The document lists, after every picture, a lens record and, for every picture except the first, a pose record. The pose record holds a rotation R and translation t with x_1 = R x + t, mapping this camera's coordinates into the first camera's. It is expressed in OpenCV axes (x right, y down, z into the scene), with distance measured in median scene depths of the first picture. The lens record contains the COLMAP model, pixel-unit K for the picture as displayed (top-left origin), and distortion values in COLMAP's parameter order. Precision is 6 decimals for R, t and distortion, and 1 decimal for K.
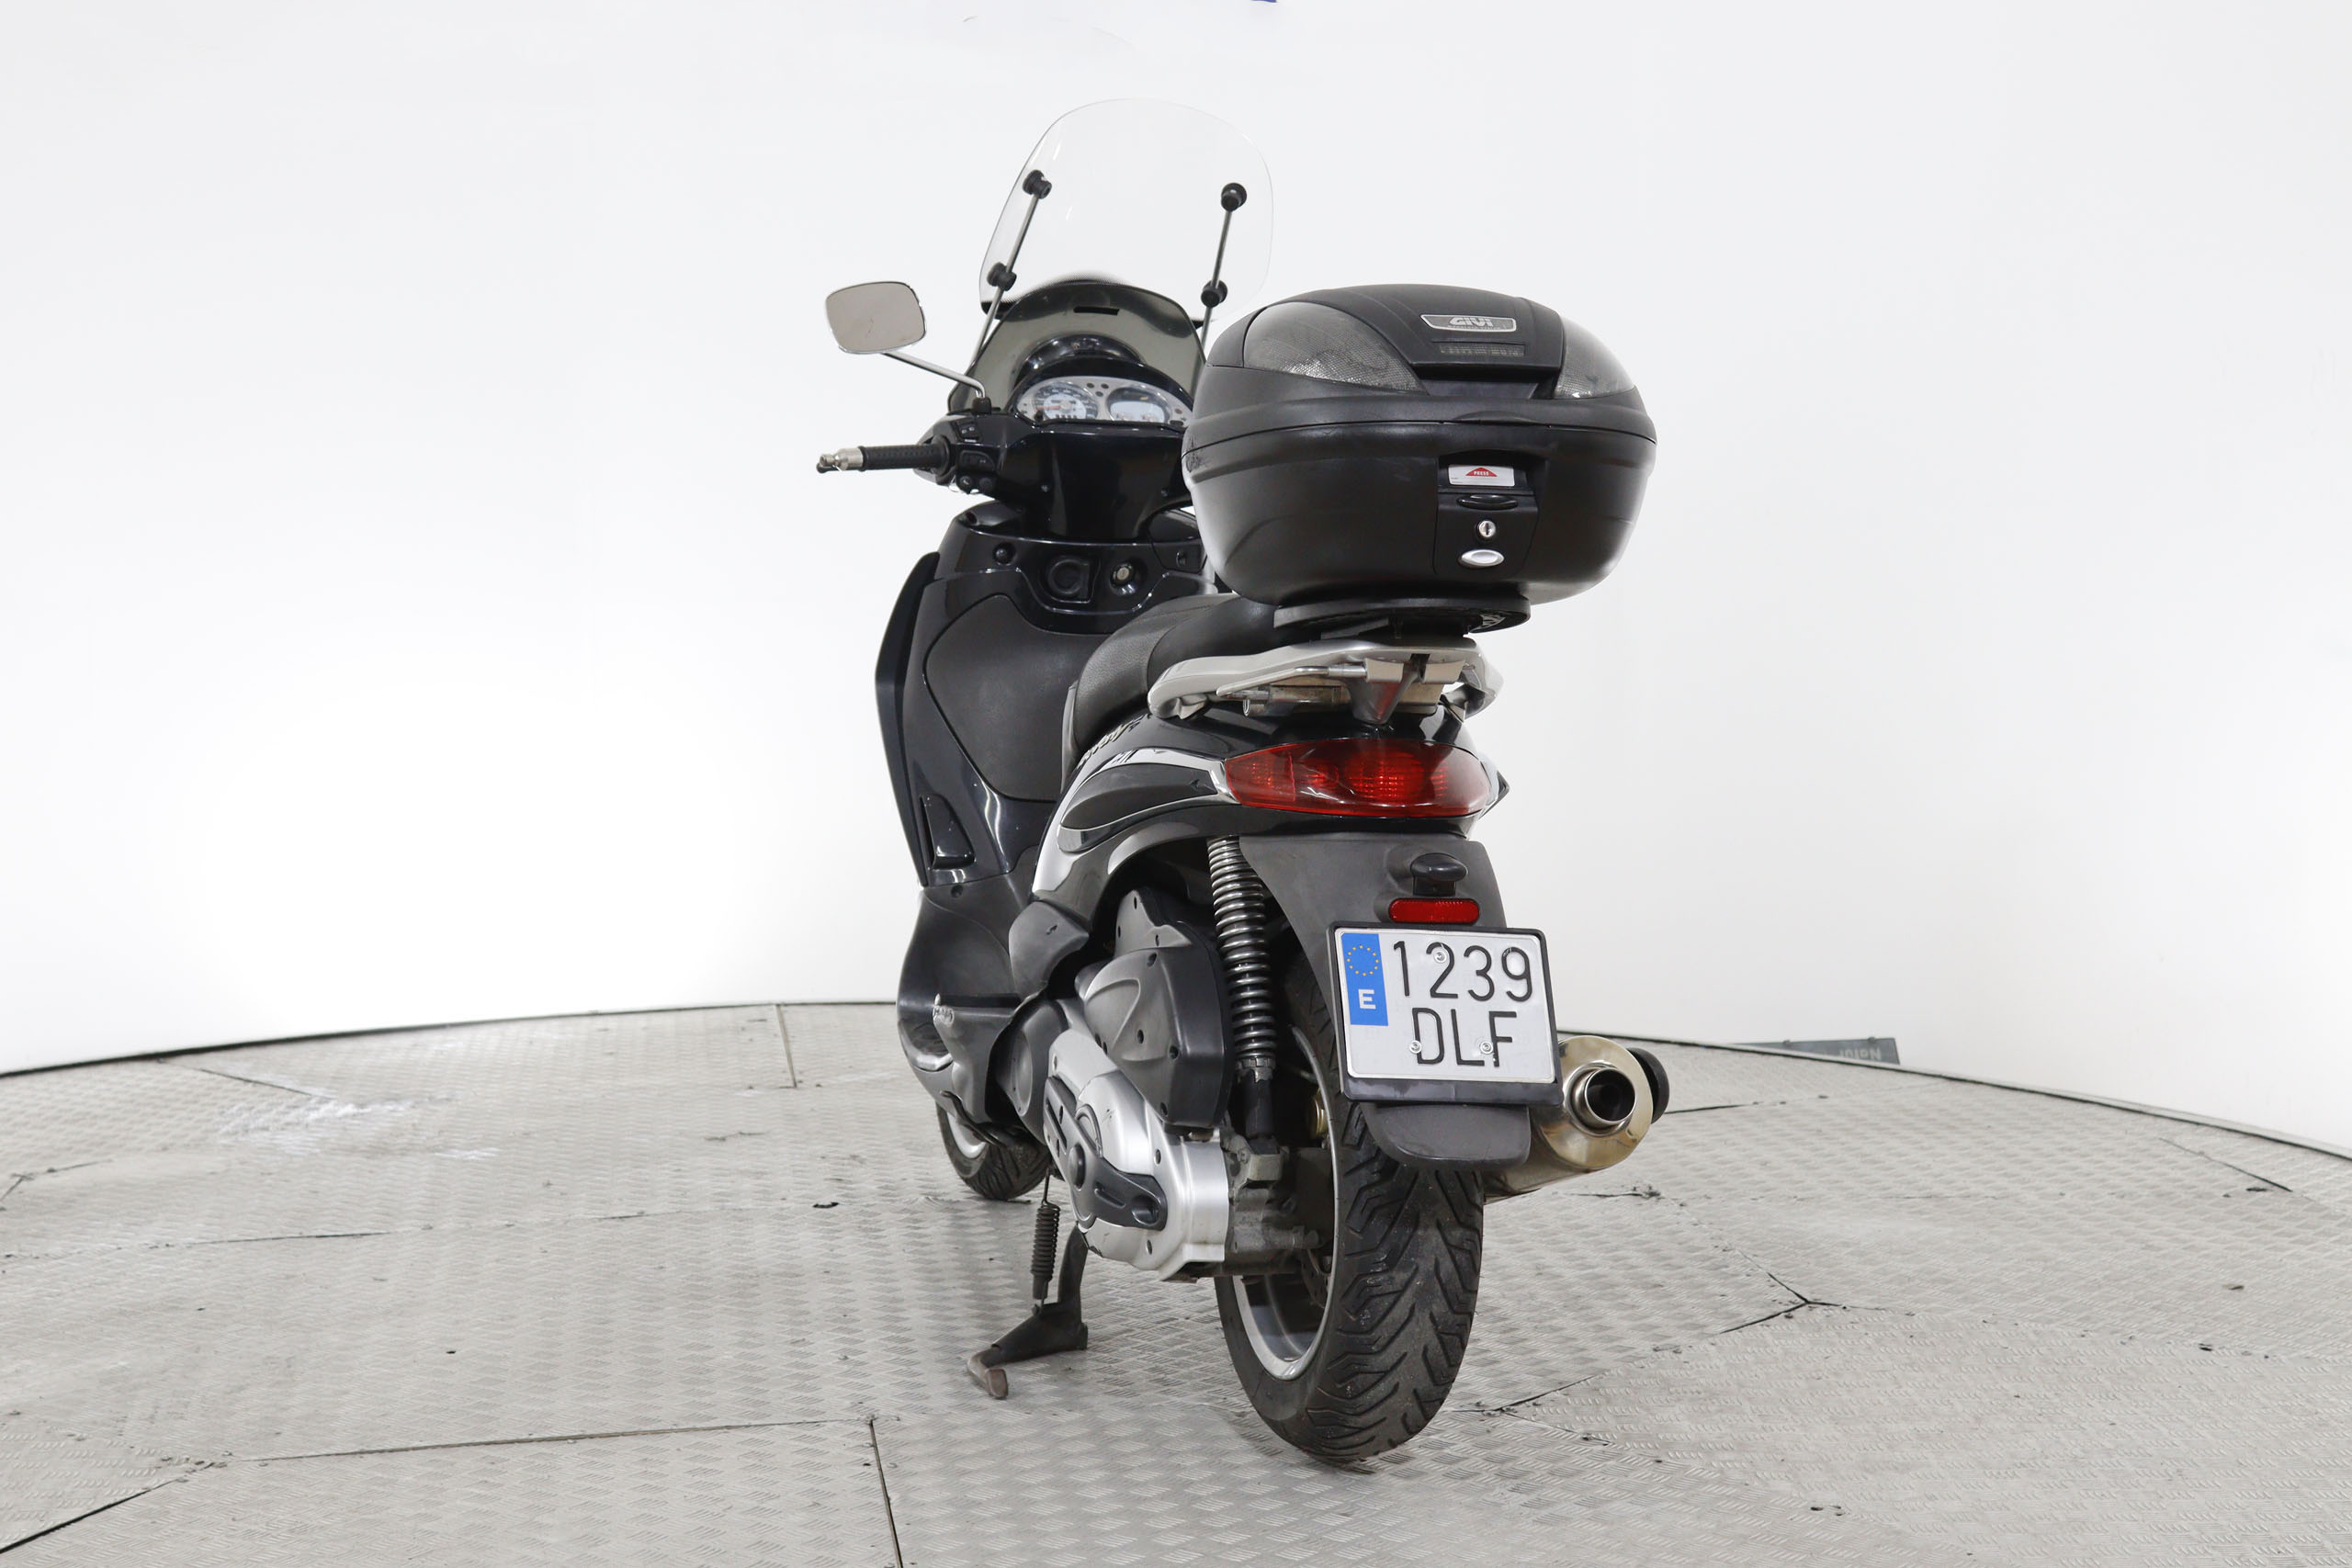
lens RADIAL K [[3998.3, 0, 1183.3], [0, 3998.3, 778.0], [0, 0, 1]] dist [0.030158, 0.000000]
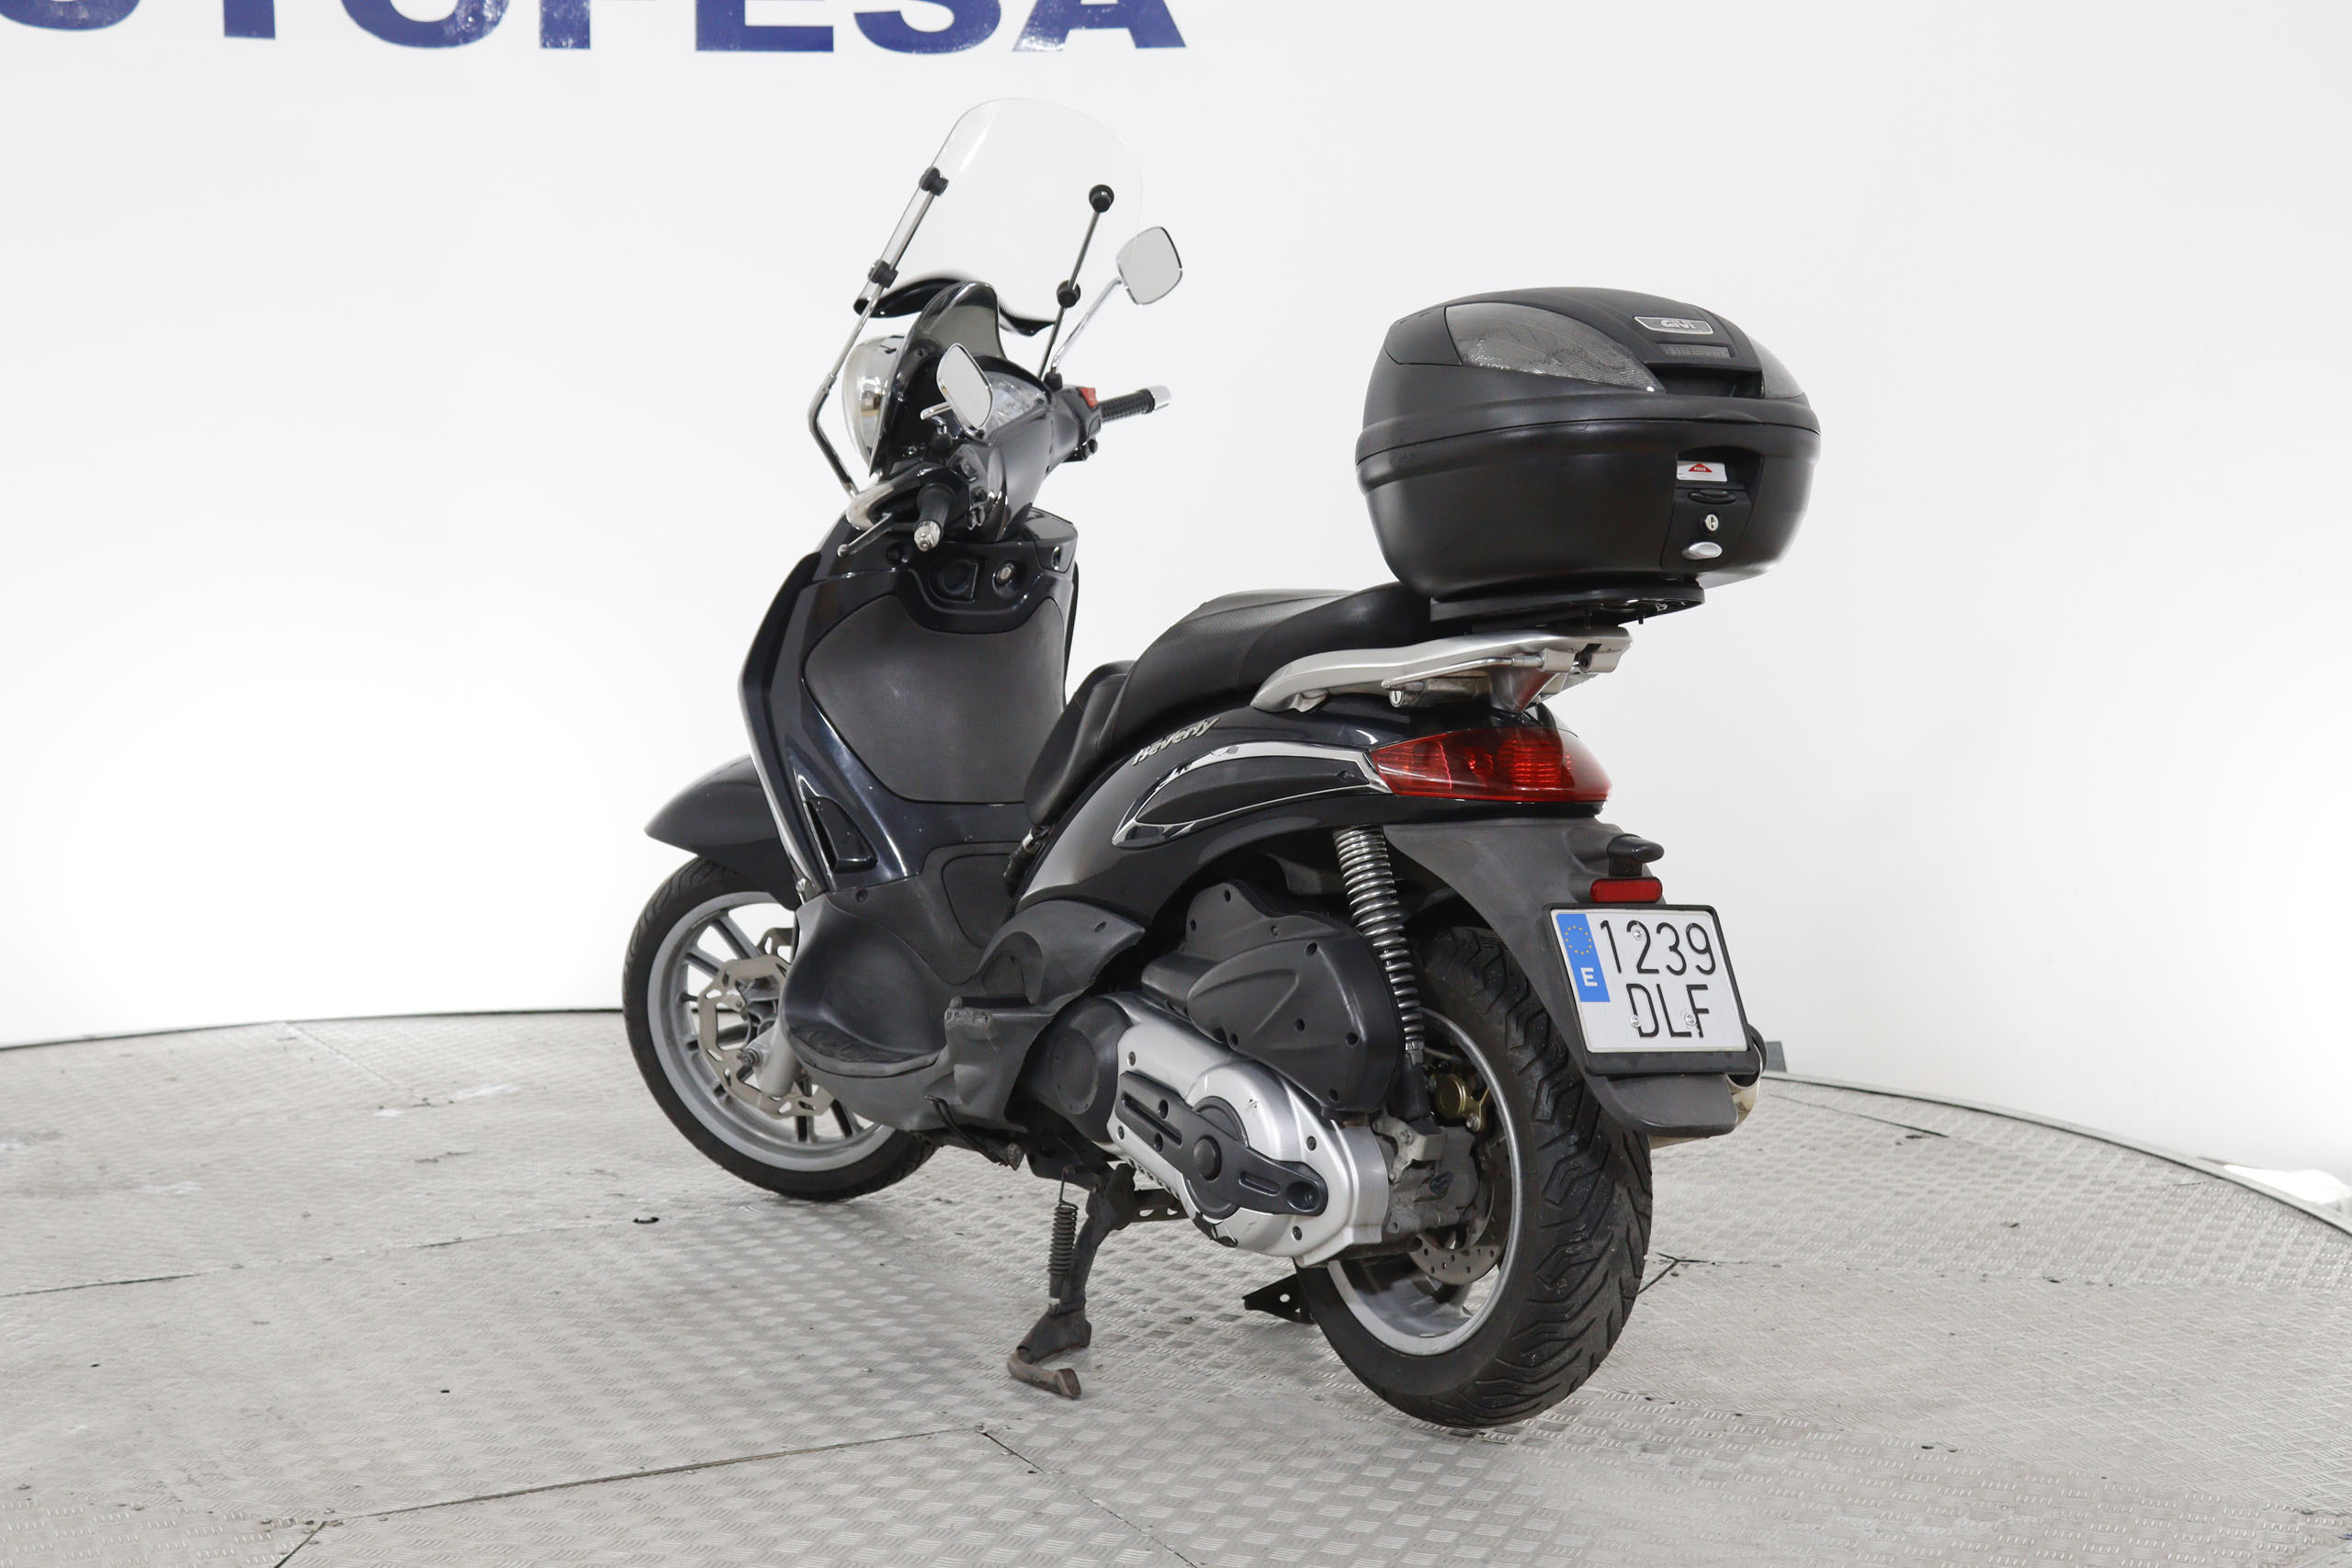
lens RADIAL K [[3998.3, 0, 1192.8], [0, 3998.3, 784.6], [0, 0, 1]] dist [0.030158, 0.000000]
pose [[0.950155, -0.023492, 0.310893, -0.363939], [0.023884, 0.999712, 0.002546, 0.000358], [-0.310863, 0.005006, 0.950442, 0.046512]]
